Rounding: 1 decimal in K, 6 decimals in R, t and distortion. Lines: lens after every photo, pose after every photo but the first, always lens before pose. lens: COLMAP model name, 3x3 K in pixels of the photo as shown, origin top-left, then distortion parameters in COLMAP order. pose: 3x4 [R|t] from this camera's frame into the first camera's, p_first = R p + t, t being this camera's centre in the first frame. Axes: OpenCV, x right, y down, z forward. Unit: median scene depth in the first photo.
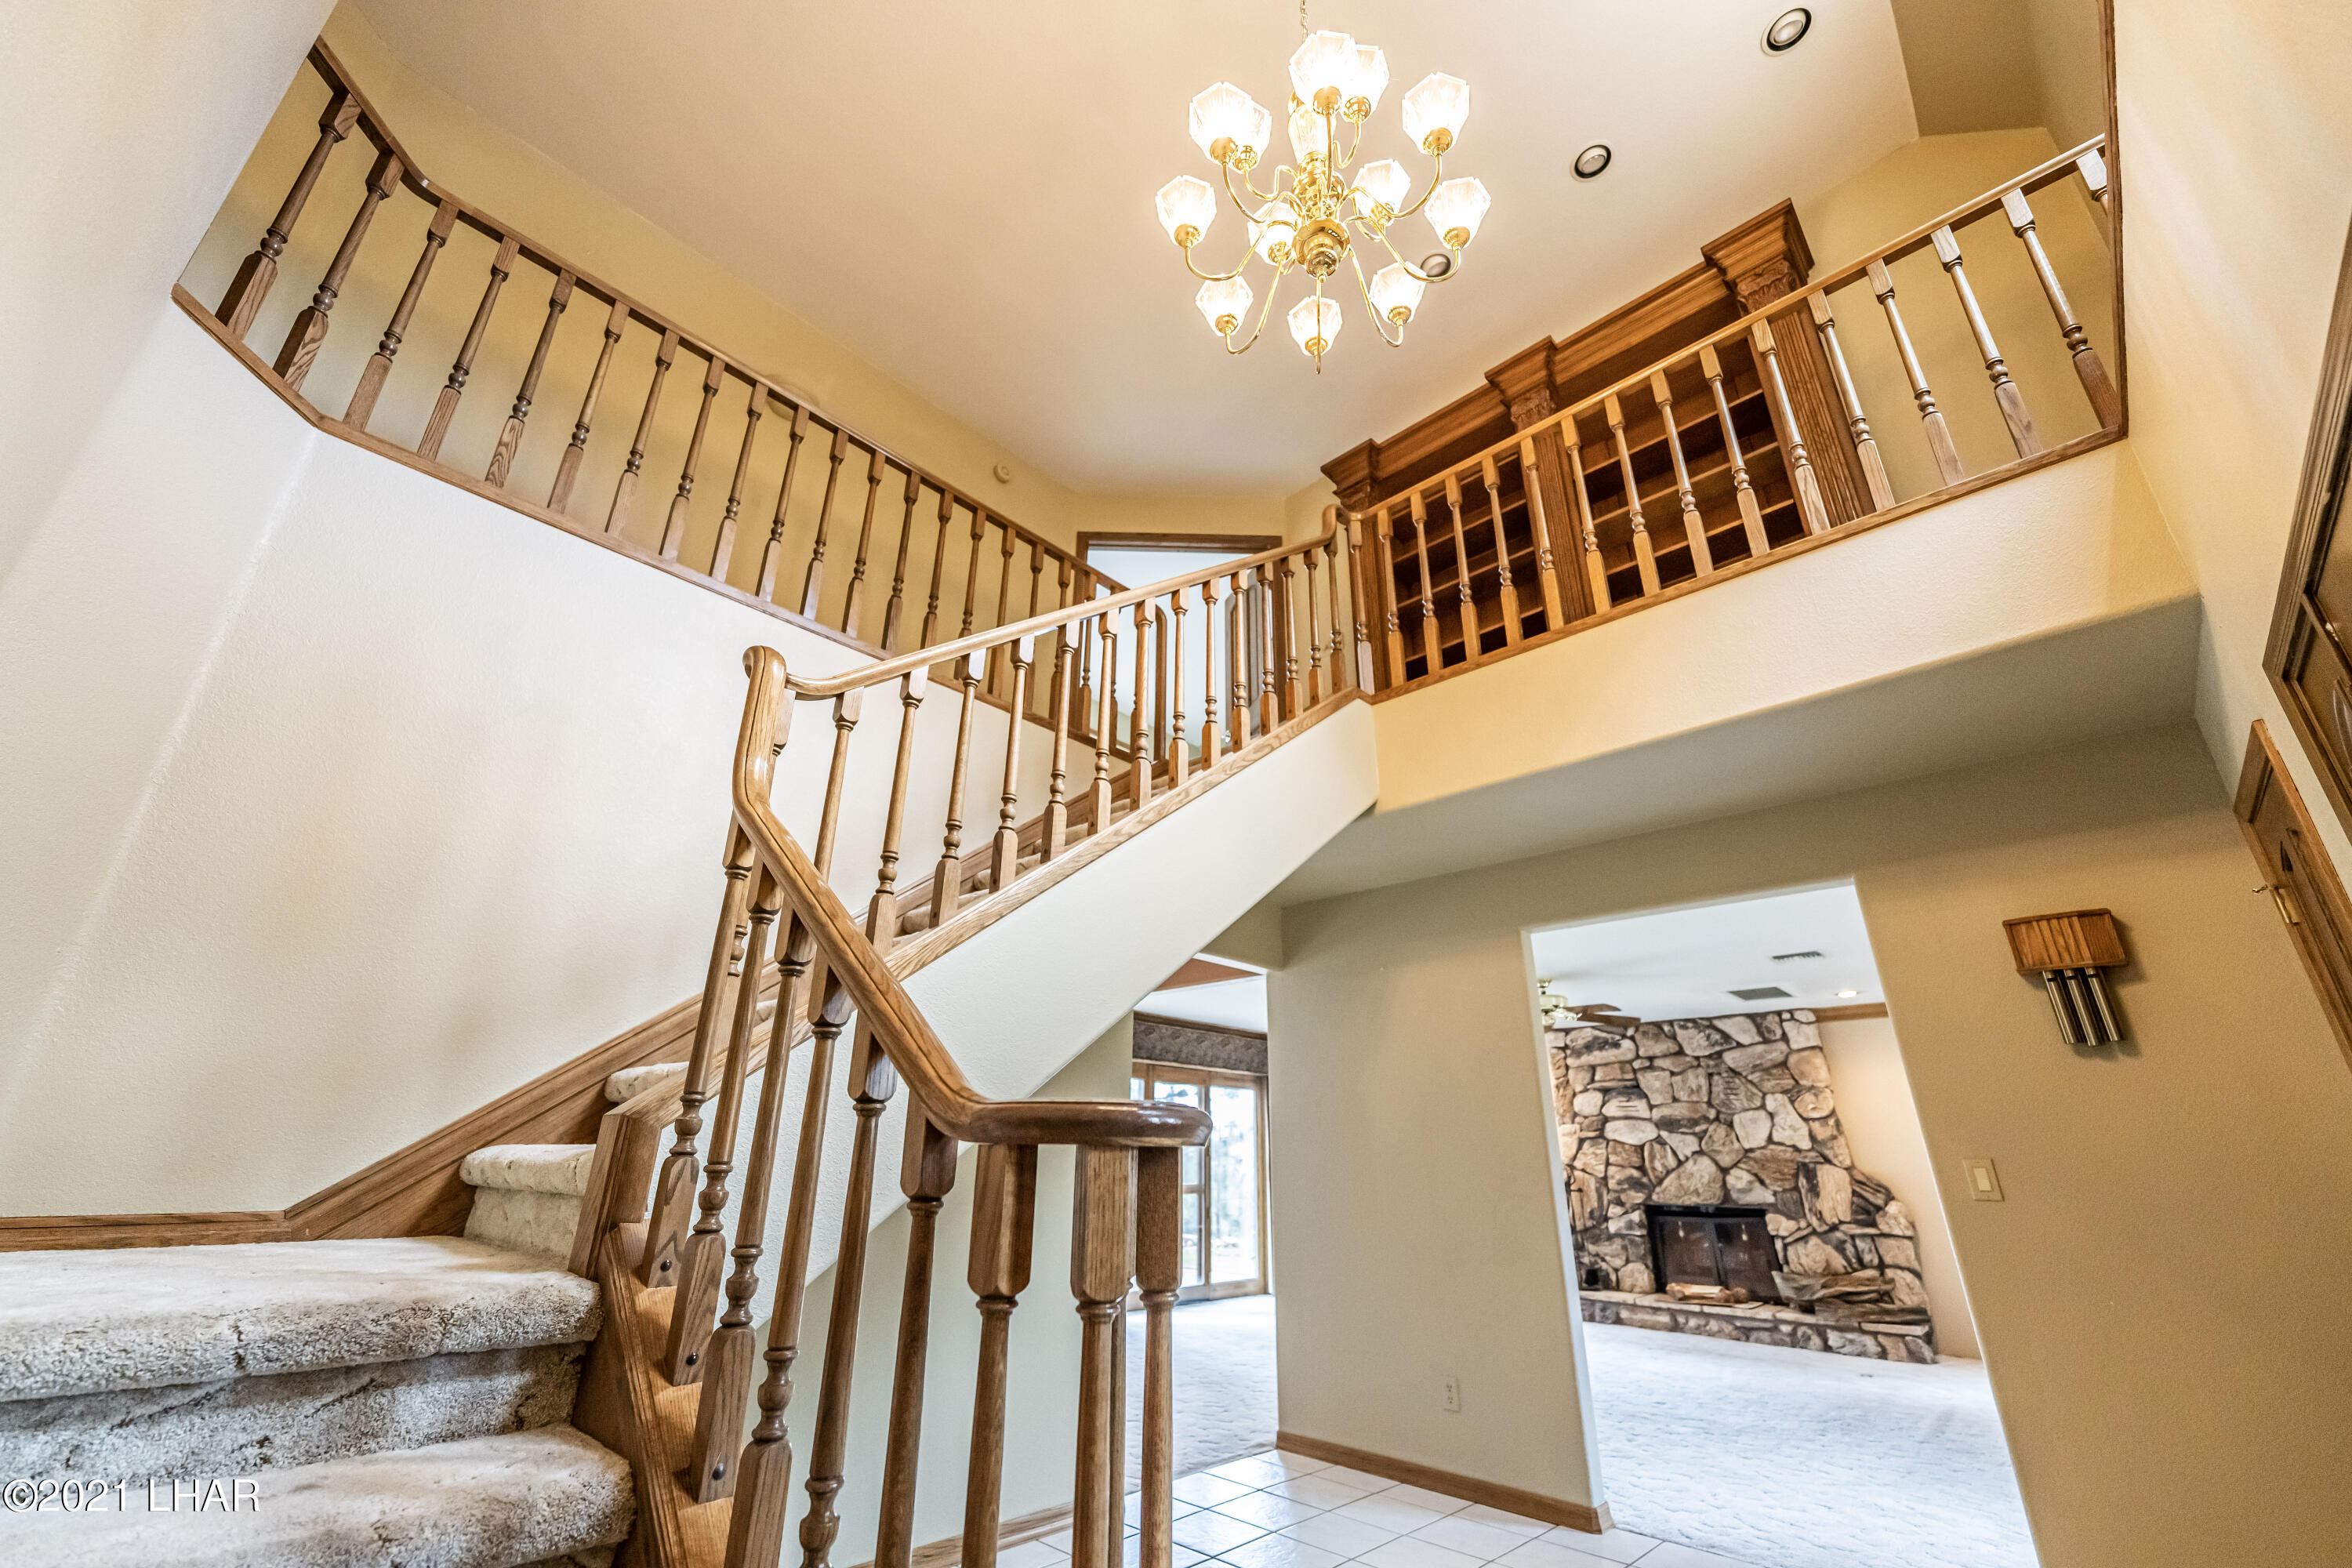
lens RADIAL K [[940.1, 0, 1169.9], [0, 940.1, 776.0], [0, 0, 1]] dist [0.002032, -0.000109]
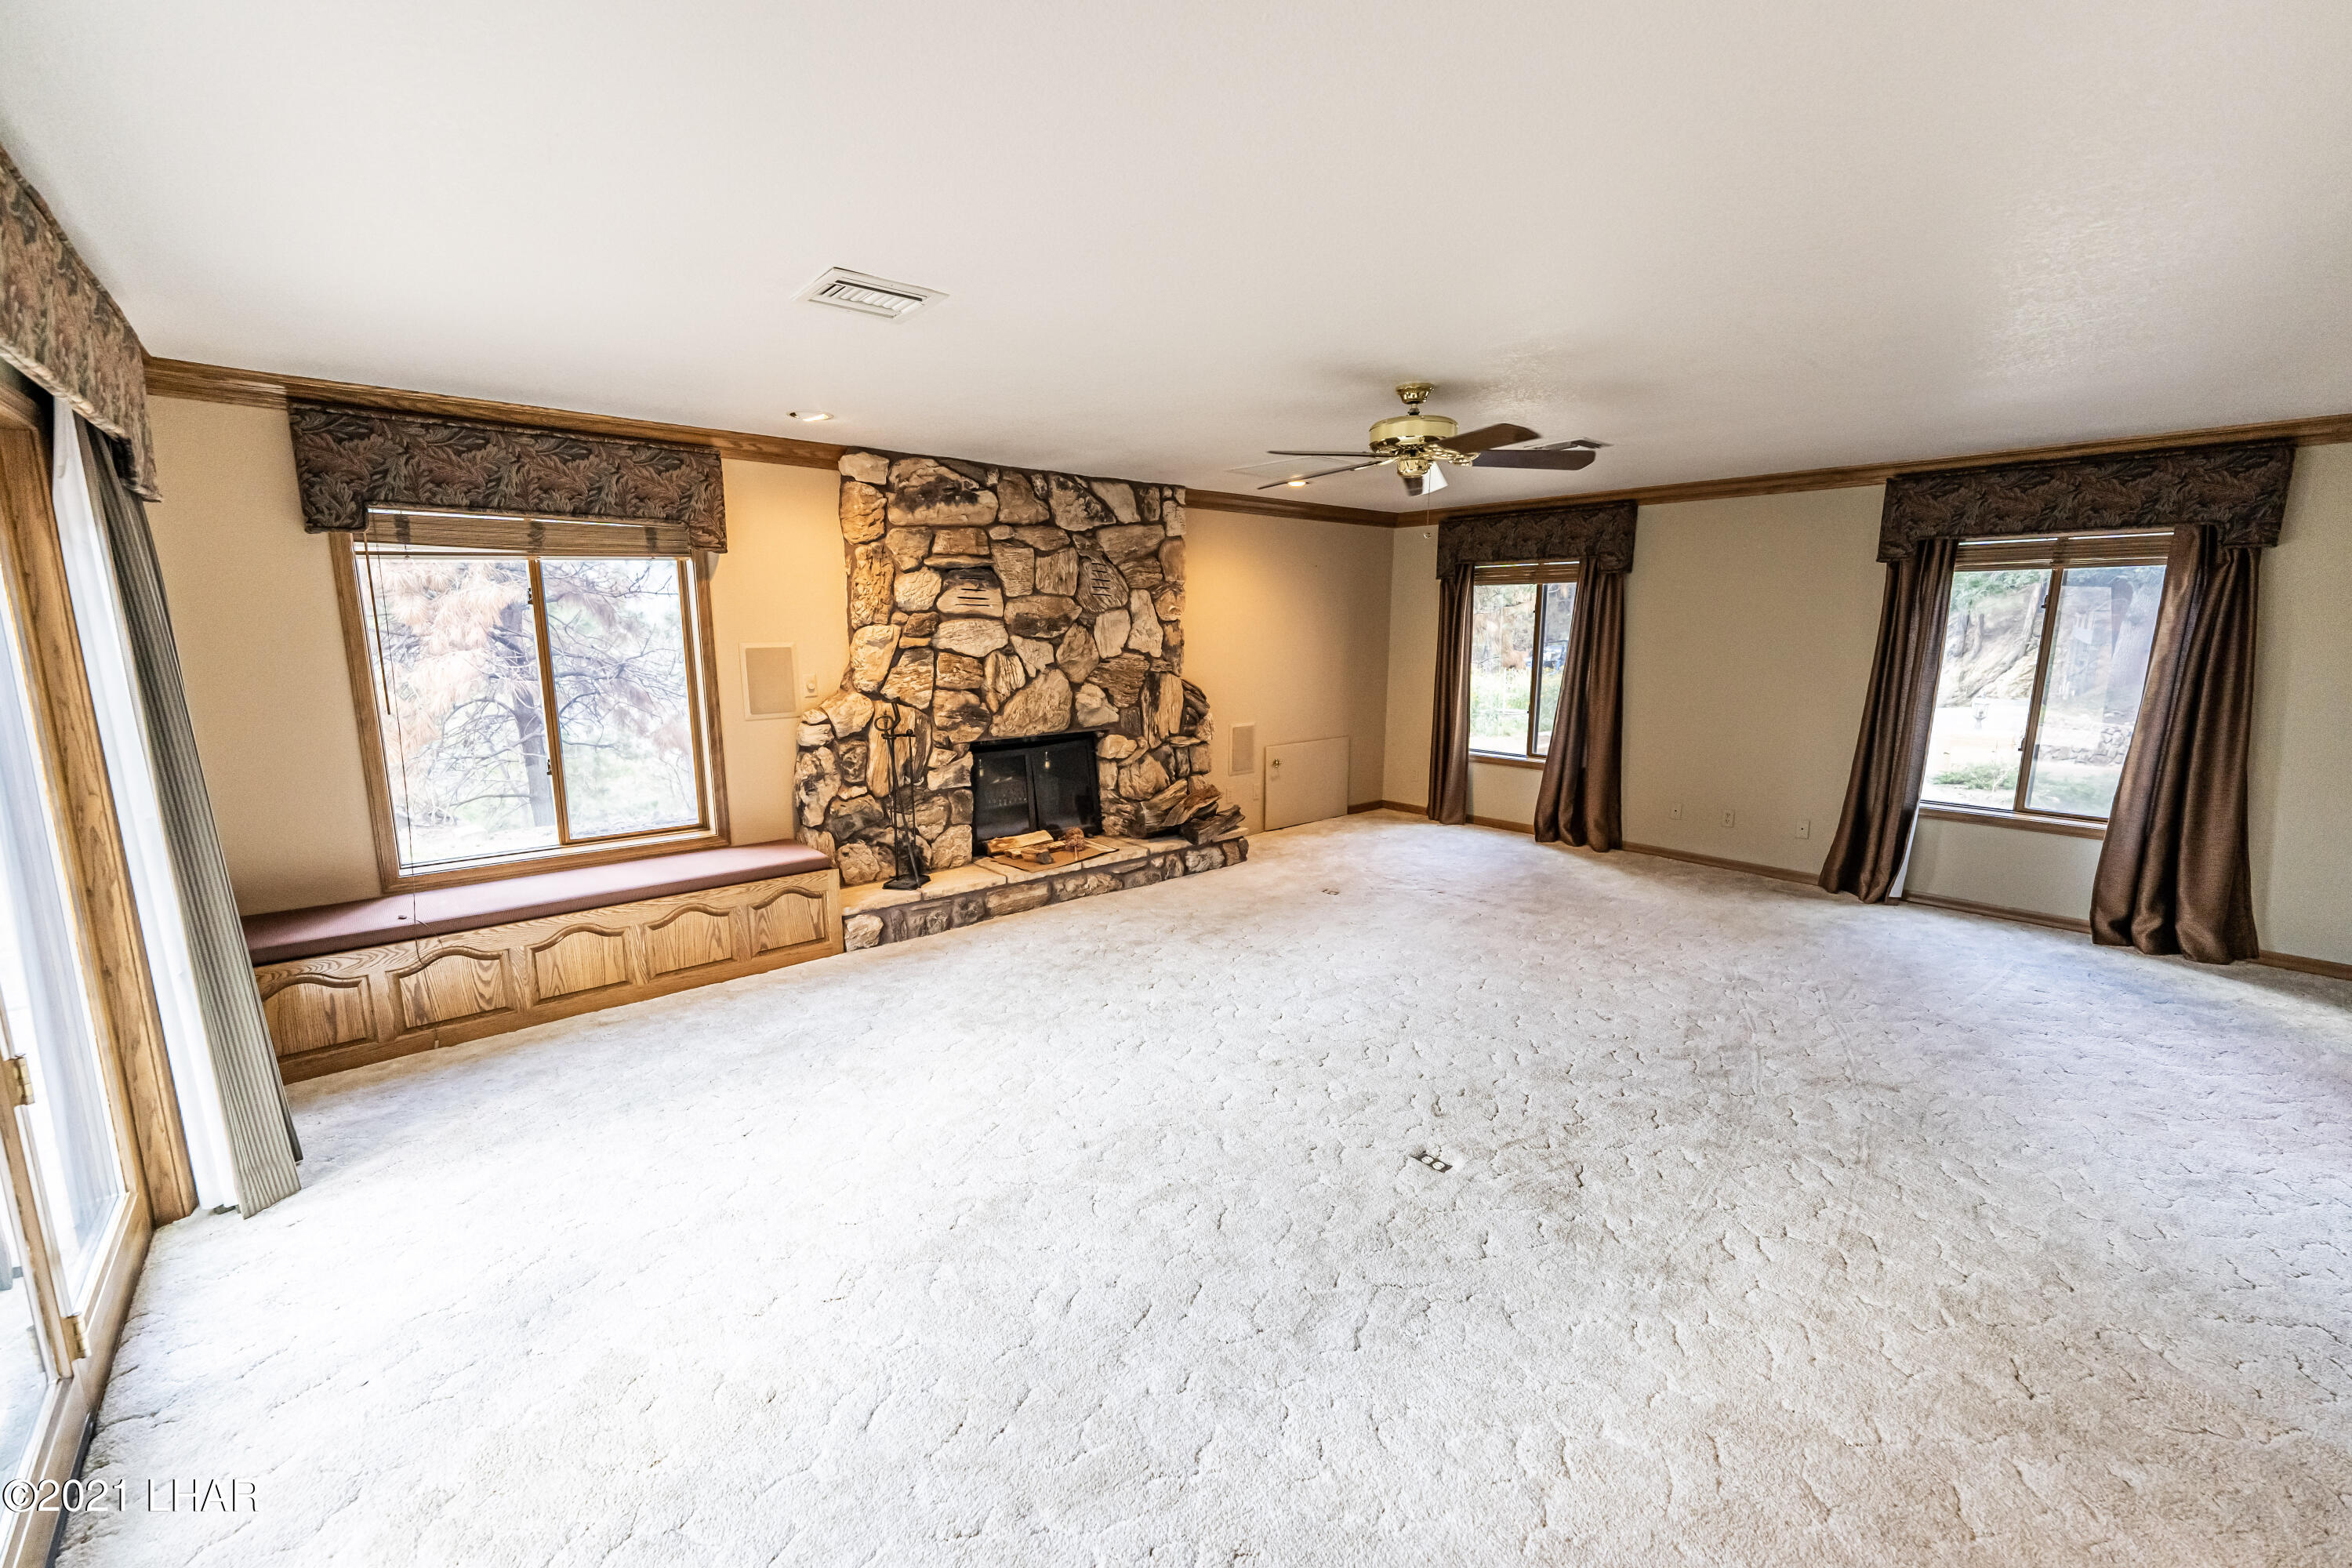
lens RADIAL K [[940.1, 0, 1168.9], [0, 940.1, 786.9], [0, 0, 1]] dist [0.002032, -0.000109]
pose [[0.092671, -0.189479, 0.977502, -0.130441], [-0.380716, 0.900385, 0.210624, 0.300434], [-0.920037, -0.391669, 0.011302, 0.874209]]
